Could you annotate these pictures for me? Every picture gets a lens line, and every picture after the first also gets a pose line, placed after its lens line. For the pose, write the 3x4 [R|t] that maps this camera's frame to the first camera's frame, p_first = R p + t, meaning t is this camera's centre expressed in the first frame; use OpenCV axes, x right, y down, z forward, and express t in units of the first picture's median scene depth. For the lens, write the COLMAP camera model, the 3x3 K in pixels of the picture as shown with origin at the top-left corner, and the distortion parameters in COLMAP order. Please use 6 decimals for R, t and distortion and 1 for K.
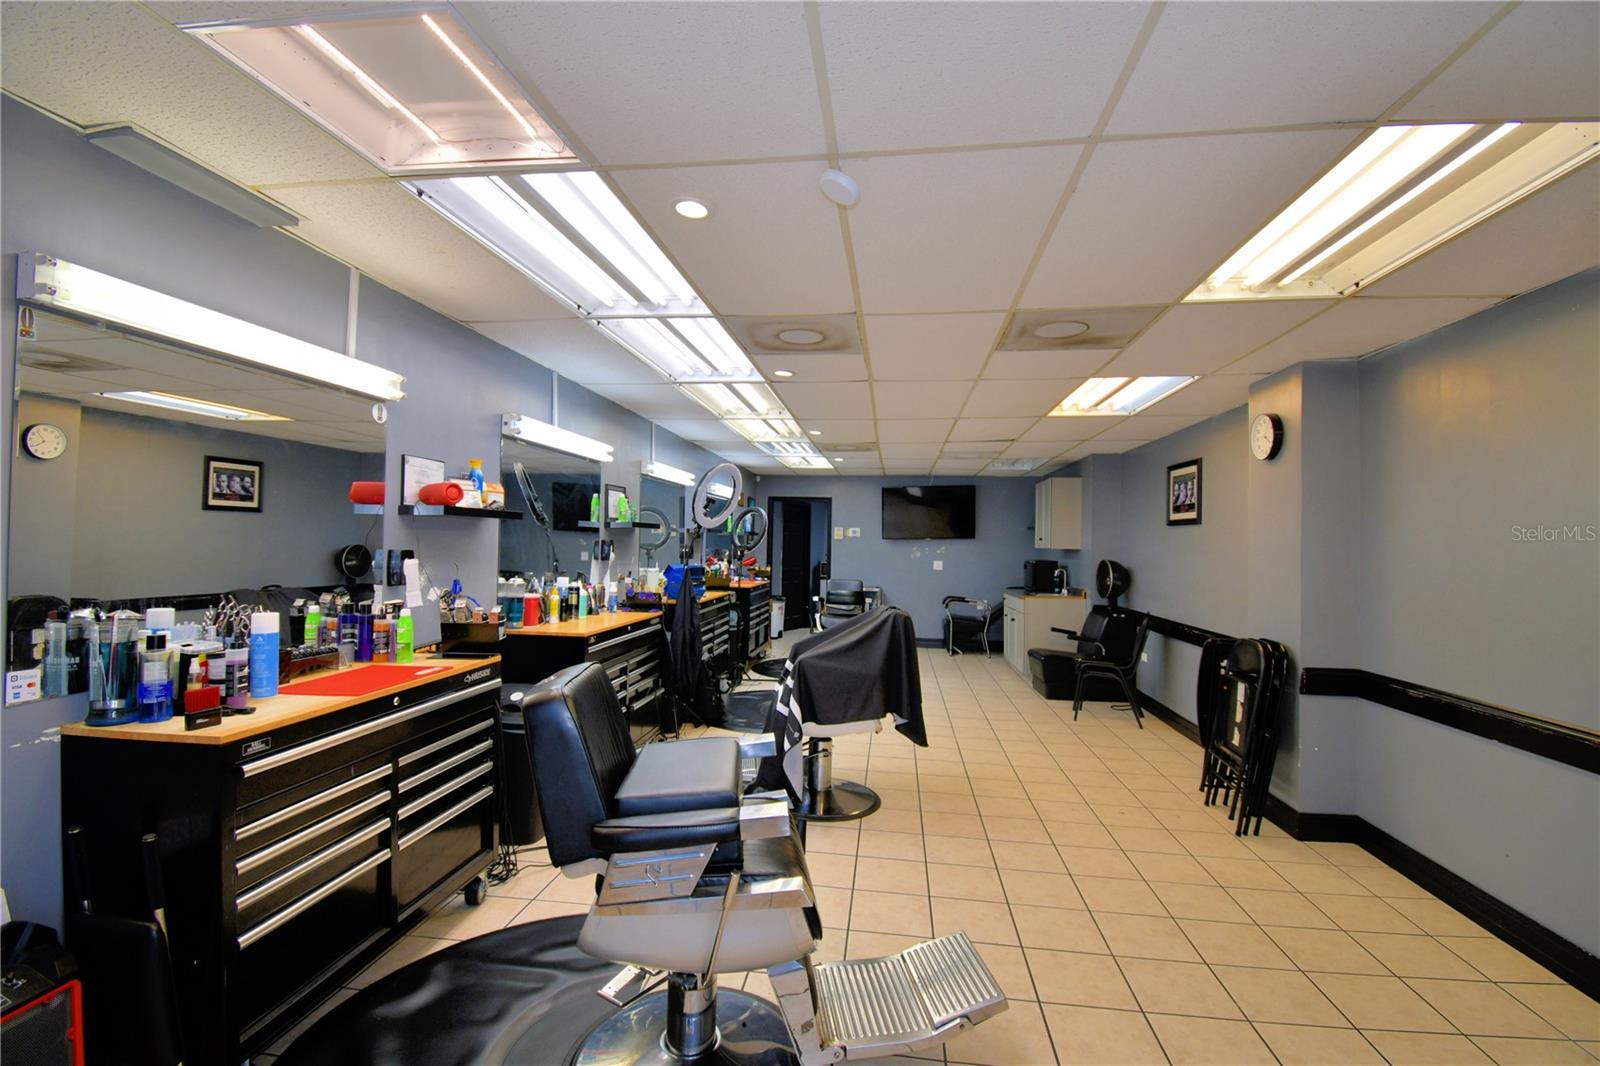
lens RADIAL K [[709.3, 0, 800.0], [0, 709.3, 533.0], [0, 0, 1]] dist [0.022282, -0.027967]
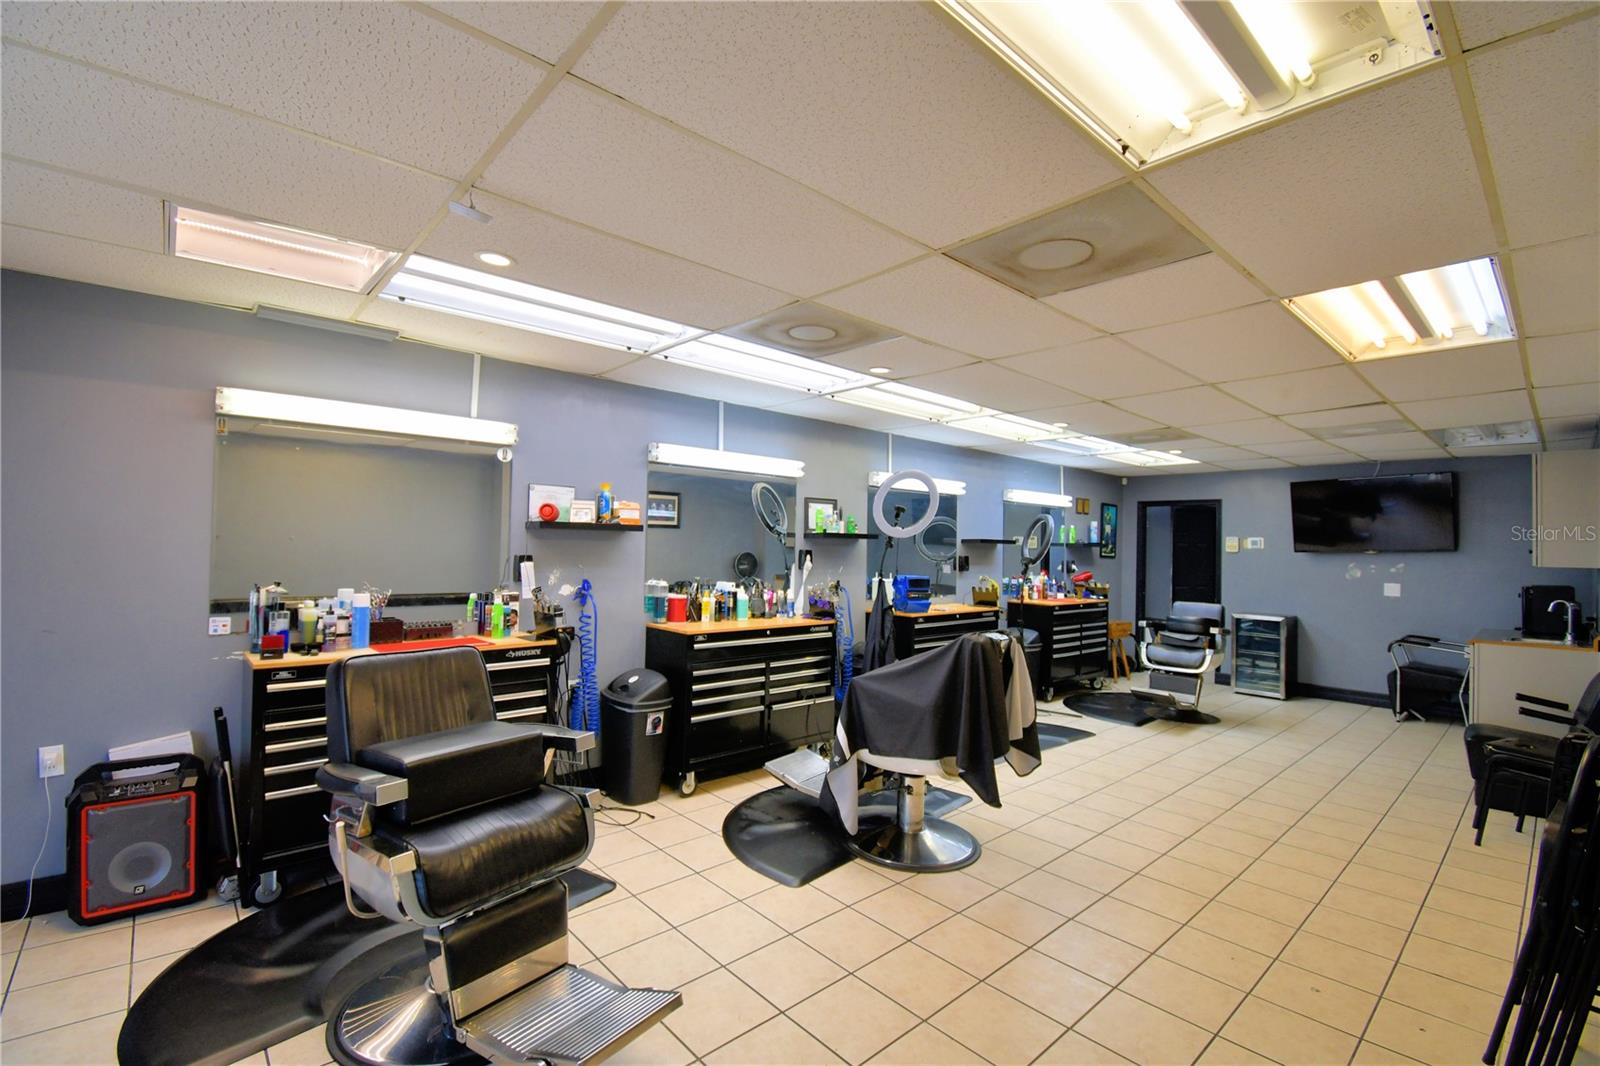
lens RADIAL K [[701.4, 0, 798.1], [0, 701.4, 533.1], [0, 0, 1]] dist [0.021375, -0.027041]
pose [[0.761209, -0.013863, -0.648358, 0.539580], [0.001310, 0.999802, -0.019840, 0.007524], [0.648505, 0.014252, 0.761077, 0.257330]]
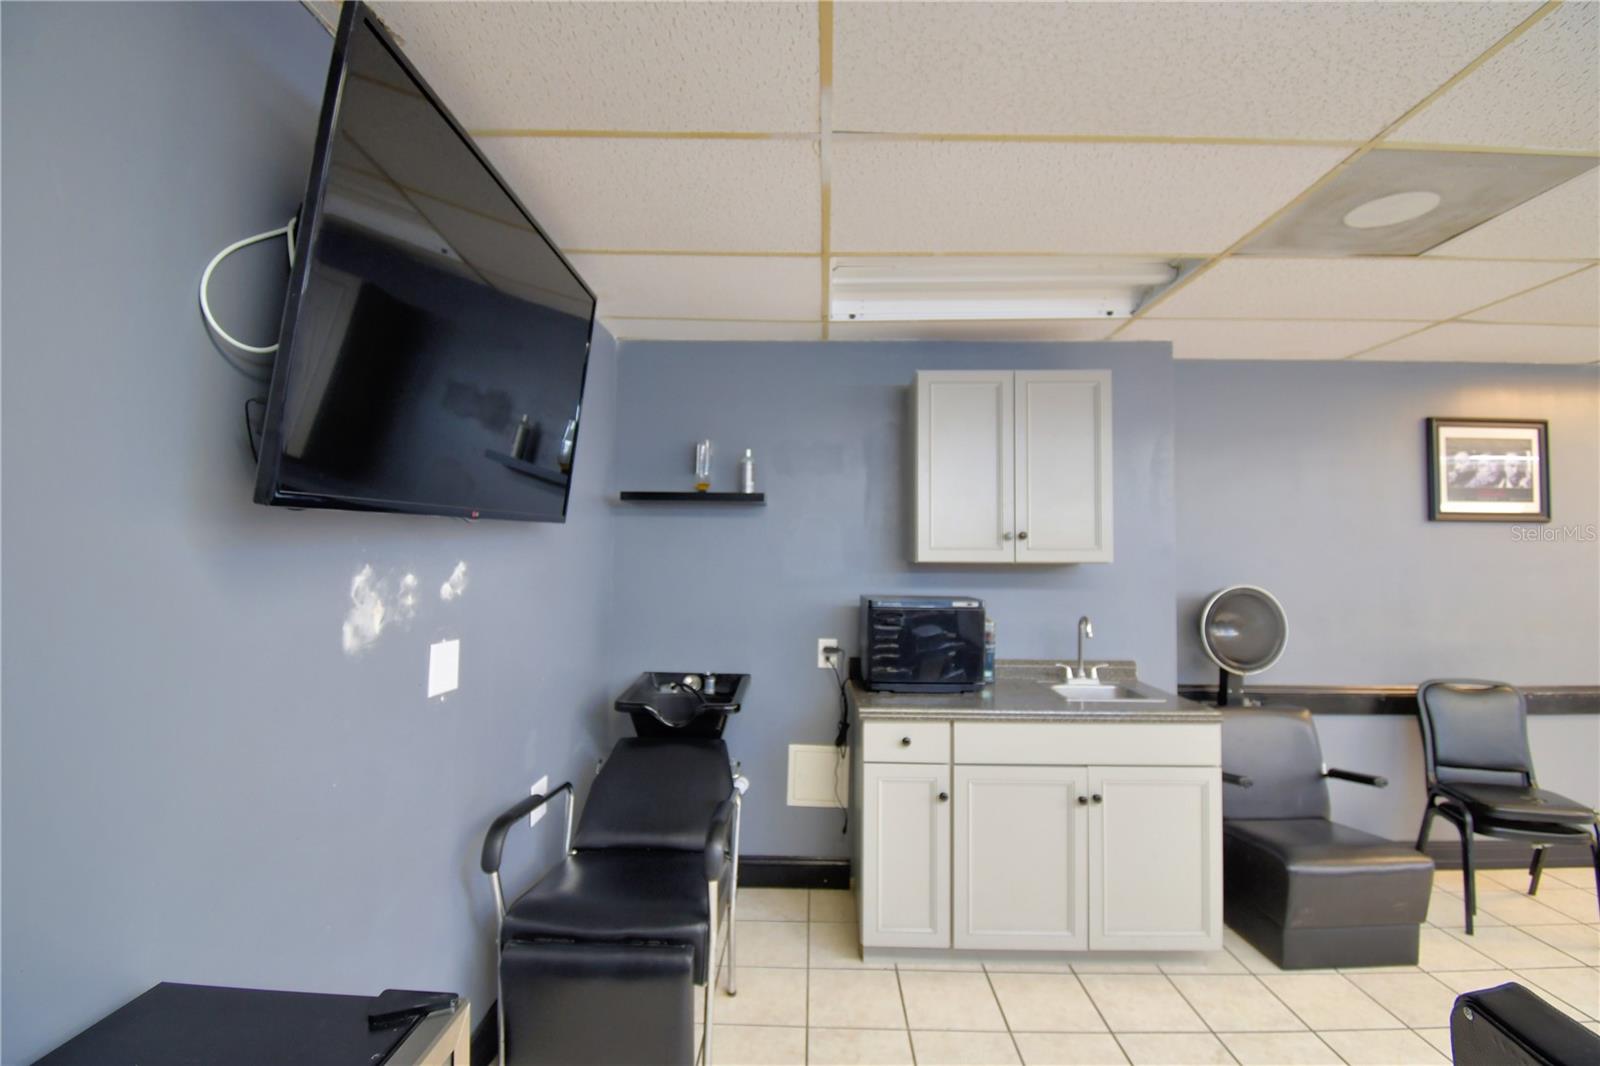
lens RADIAL K [[701.4, 0, 798.1], [0, 701.4, 533.1], [0, 0, 1]] dist [0.021375, -0.027041]
pose [[-0.106201, 0.019751, 0.994148, 0.023600], [-0.023224, 0.999481, -0.022338, 0.038424], [-0.994073, -0.025461, -0.105688, 2.522342]]
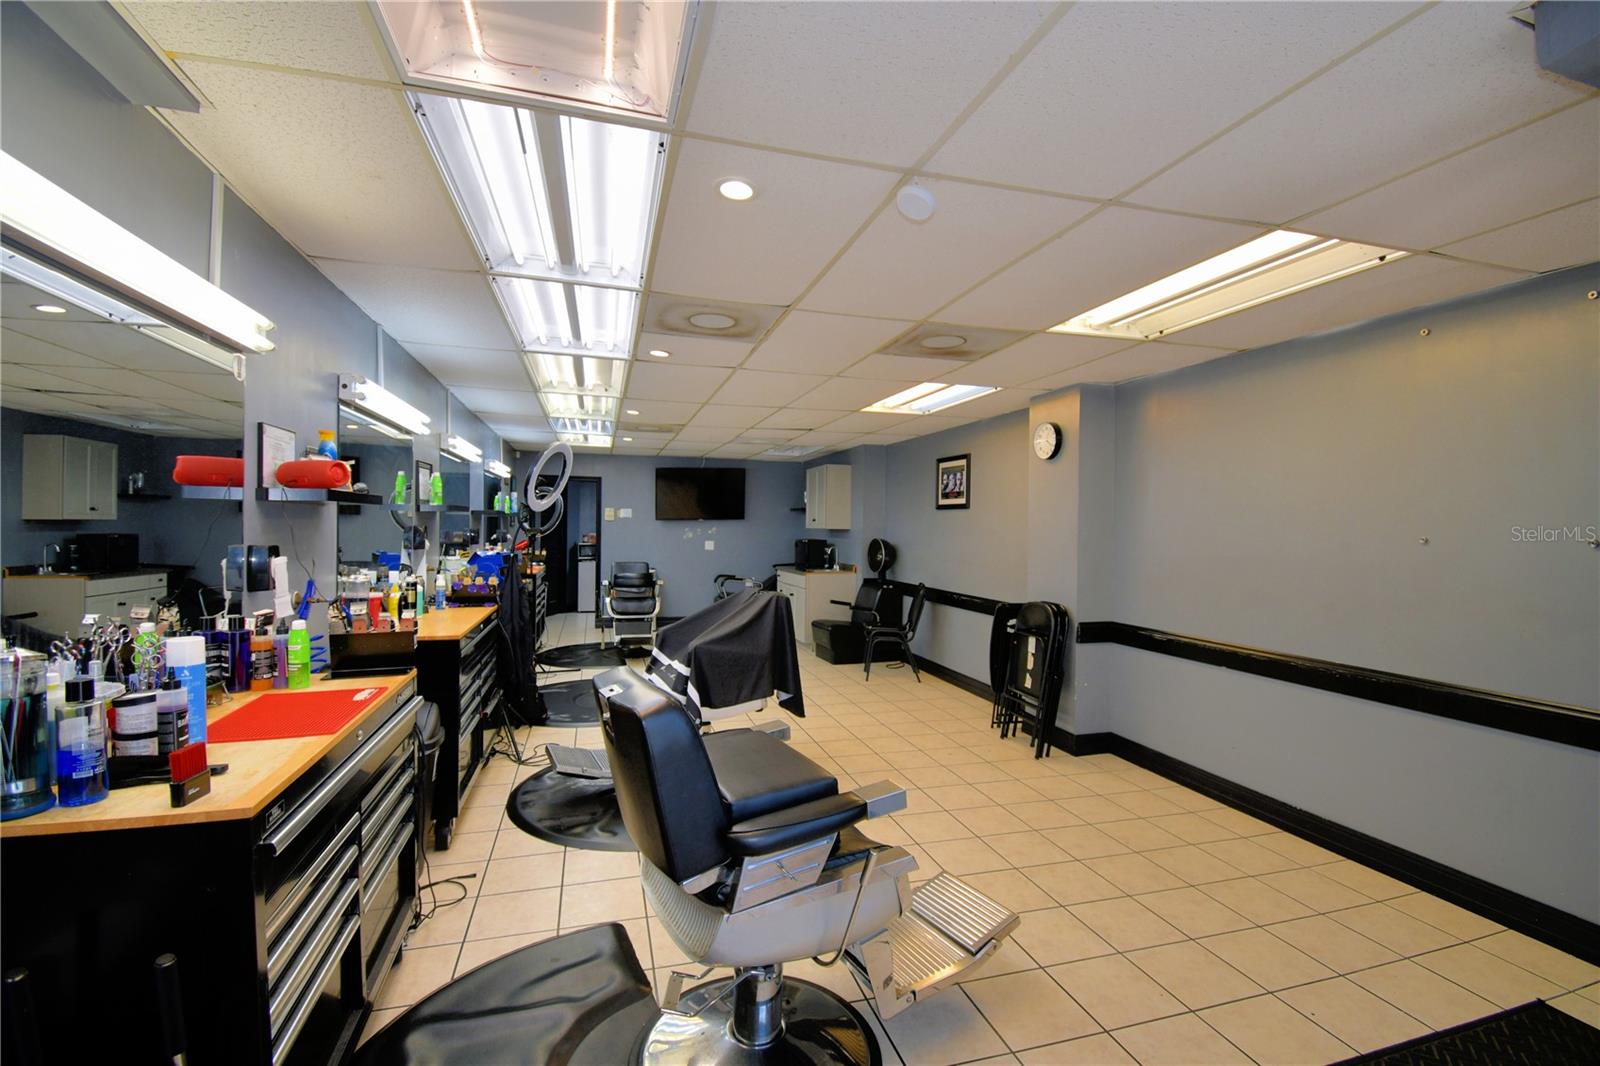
lens RADIAL K [[701.4, 0, 798.1], [0, 701.4, 533.1], [0, 0, 1]] dist [0.021375, -0.027041]
pose [[0.914866, -0.011178, 0.403604, -0.262770], [-0.001587, 0.999509, 0.031279, -0.011362], [-0.403755, -0.029257, 0.914399, 0.045441]]
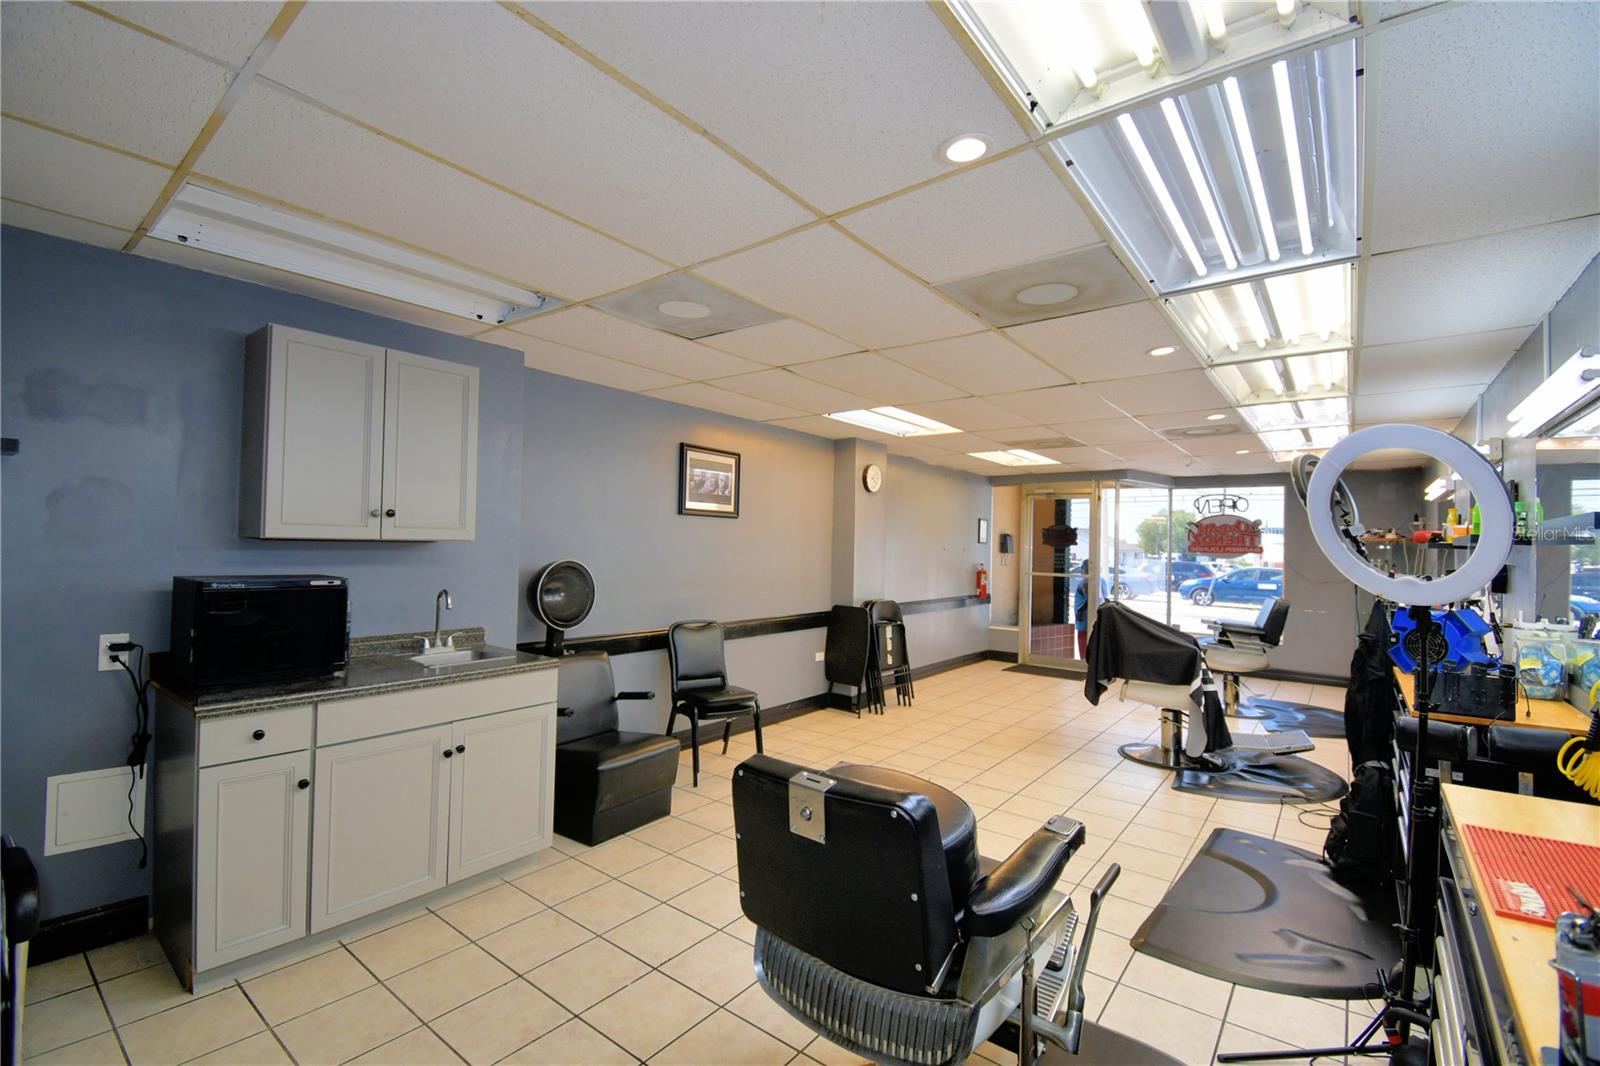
lens RADIAL K [[701.4, 0, 798.1], [0, 701.4, 533.1], [0, 0, 1]] dist [0.021375, -0.027041]
pose [[-0.861617, -0.024809, 0.506952, -0.025883], [-0.041524, 0.998902, -0.021691, 0.038667], [-0.505858, -0.039739, -0.861701, 2.639346]]
